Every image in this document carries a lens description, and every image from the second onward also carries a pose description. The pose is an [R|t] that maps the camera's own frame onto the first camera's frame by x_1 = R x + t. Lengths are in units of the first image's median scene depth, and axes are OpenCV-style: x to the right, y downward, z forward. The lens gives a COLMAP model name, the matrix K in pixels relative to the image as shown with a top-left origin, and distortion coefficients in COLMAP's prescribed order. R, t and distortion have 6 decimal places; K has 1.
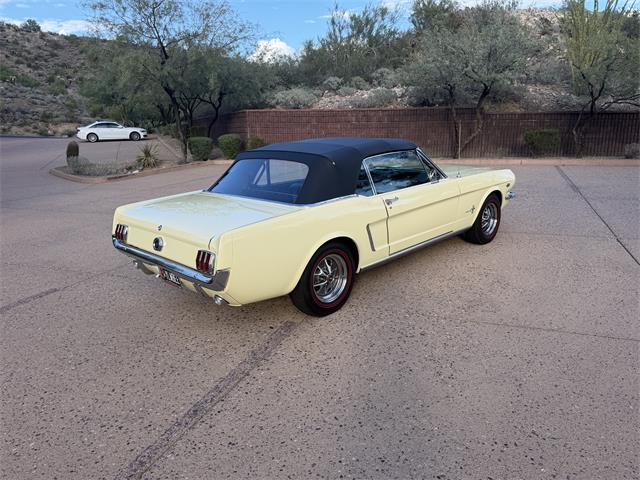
lens RADIAL K [[458.0, 0, 320.8], [0, 458.0, 236.9], [0, 0, 1]] dist [0.039467, -0.059008]
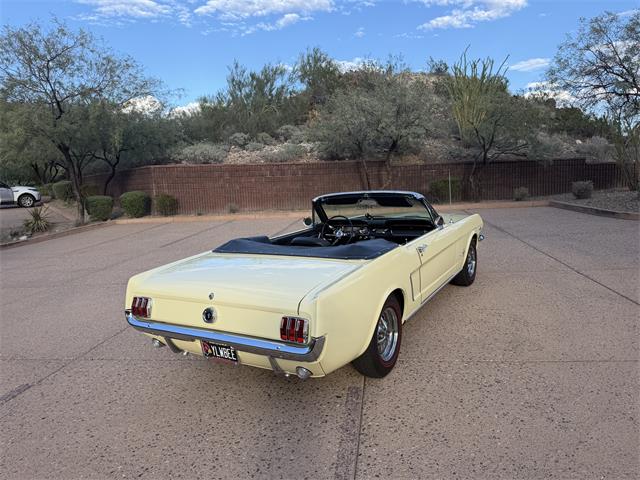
lens RADIAL K [[458.0, 0, 318.1], [0, 458.0, 239.7], [0, 0, 1]] dist [0.039467, -0.059008]
pose [[0.968398, -0.058779, 0.242385, -0.077403], [0.084469, 0.991694, -0.096992, -0.005310], [-0.234671, 0.114401, 0.965320, 0.022026]]
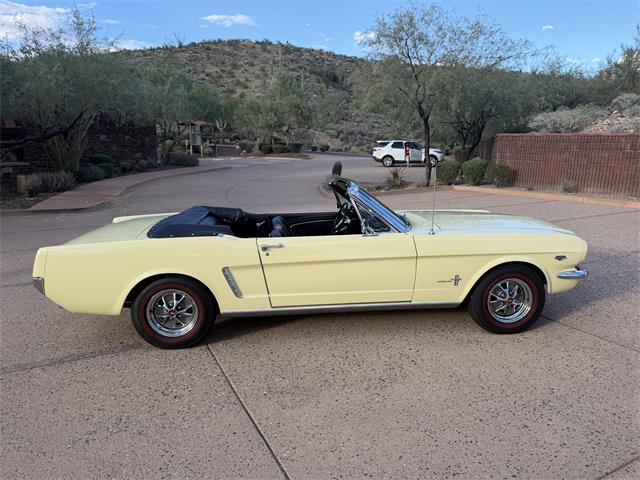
lens RADIAL K [[458.0, 0, 319.4], [0, 458.0, 239.3], [0, 0, 1]] dist [0.039467, -0.059008]
pose [[0.760604, 0.147540, -0.632229, 0.200699], [-0.171897, 0.984846, 0.023027, -0.033440], [0.626046, 0.091164, 0.774439, 0.093812]]
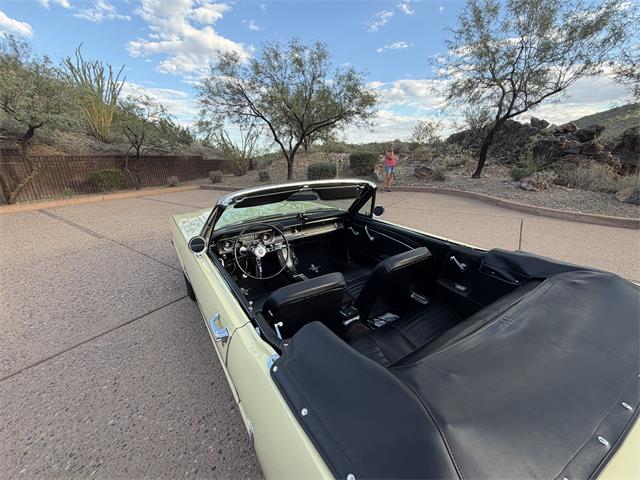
lens RADIAL K [[264.1, 0, 318.3], [0, 264.1, 238.5], [0, 0, 1]] dist [-0.006169, 0.001892]
pose [[0.200491, -0.276098, 0.939986, -0.091554], [0.248031, 0.942514, 0.223938, -0.066975], [-0.947778, 0.188248, 0.257446, 0.279554]]
